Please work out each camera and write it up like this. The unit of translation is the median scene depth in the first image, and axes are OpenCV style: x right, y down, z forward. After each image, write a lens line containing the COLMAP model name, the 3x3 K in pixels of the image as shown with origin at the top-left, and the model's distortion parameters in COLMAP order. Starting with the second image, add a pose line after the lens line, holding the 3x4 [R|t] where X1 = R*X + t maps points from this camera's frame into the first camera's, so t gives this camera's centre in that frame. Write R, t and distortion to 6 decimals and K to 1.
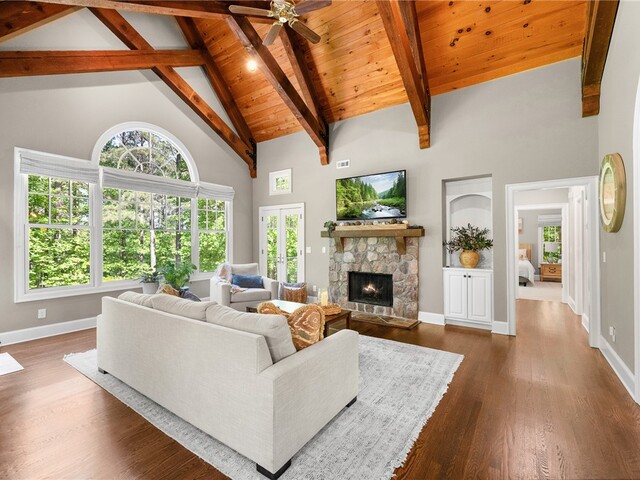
lens RADIAL K [[292.5, 0, 320.0], [0, 292.5, 240.0], [0, 0, 1]] dist [0.002716, 0.000155]
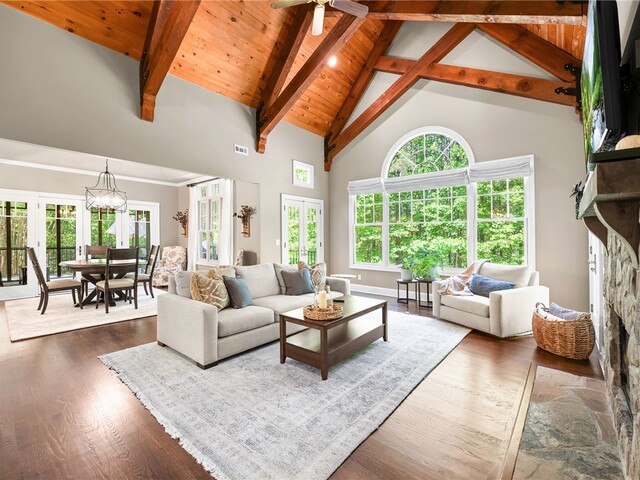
lens RADIAL K [[292.3, 0, 320.0], [0, 292.3, 240.0], [0, 0, 1]] dist [-0.000171, -0.000692]
pose [[-0.088594, 0.006802, -0.996045, 0.762497], [-0.011837, 0.999899, 0.007881, 0.034521], [0.995997, 0.012489, -0.088504, 0.993341]]
